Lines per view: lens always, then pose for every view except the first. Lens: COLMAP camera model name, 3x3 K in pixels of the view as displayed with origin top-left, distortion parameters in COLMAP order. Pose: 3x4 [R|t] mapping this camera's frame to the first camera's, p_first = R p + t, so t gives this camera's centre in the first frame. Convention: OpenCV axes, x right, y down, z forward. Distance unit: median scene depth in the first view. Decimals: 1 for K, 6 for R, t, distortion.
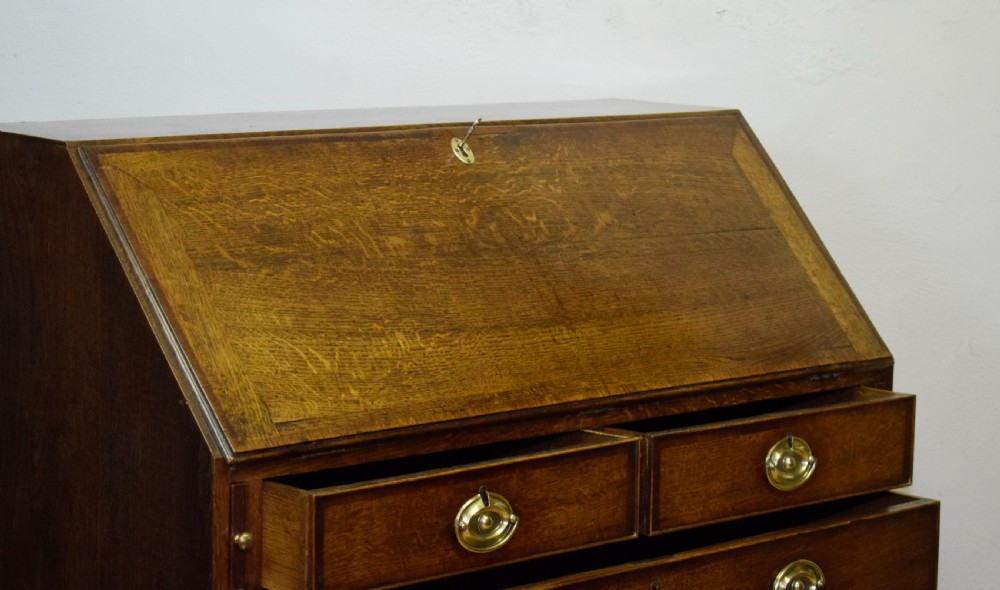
lens RADIAL K [[2493.9, 0, 500.4], [0, 2493.9, 268.1], [0, 0, 1]] dist [-0.034394, 0.175082]
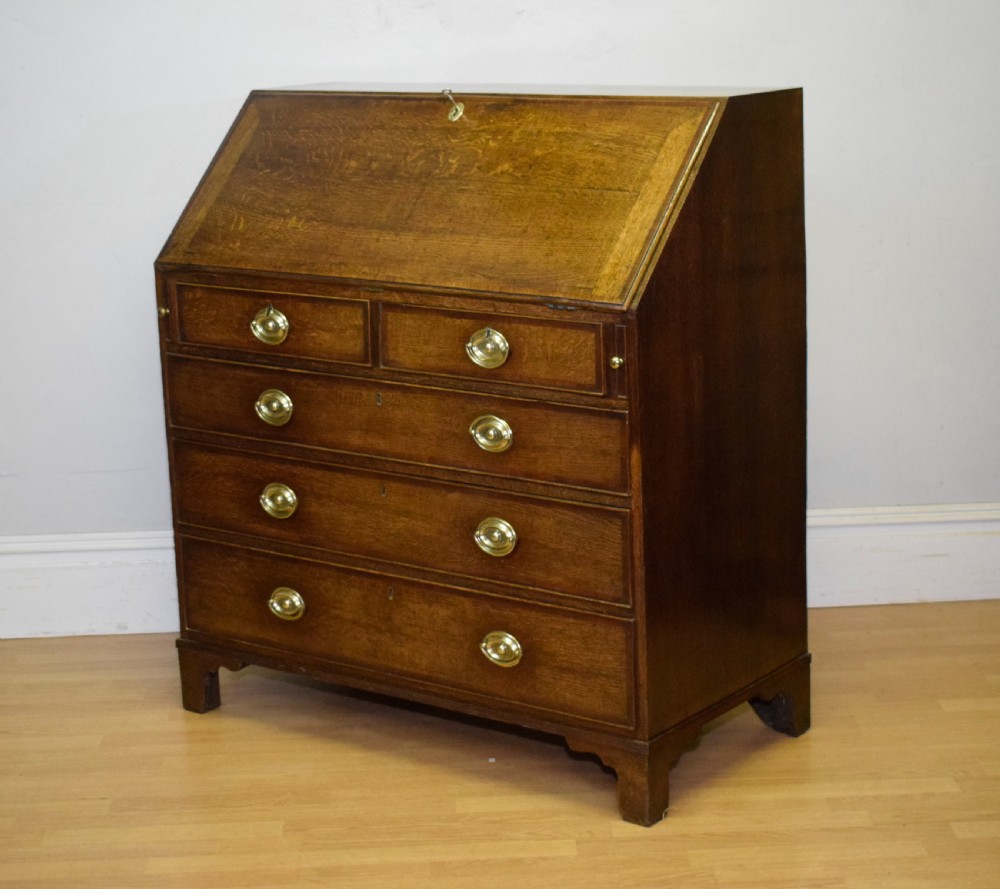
lens RADIAL K [[2162.1, 0, 502.3], [0, 2162.1, 443.3], [0, 0, 1]] dist [-0.009064, -0.075918]
pose [[0.192136, 0.191438, -0.962515, 1.246854], [-0.097384, 0.979667, 0.175410, -0.081694], [0.976525, 0.060031, 0.206872, 0.780612]]
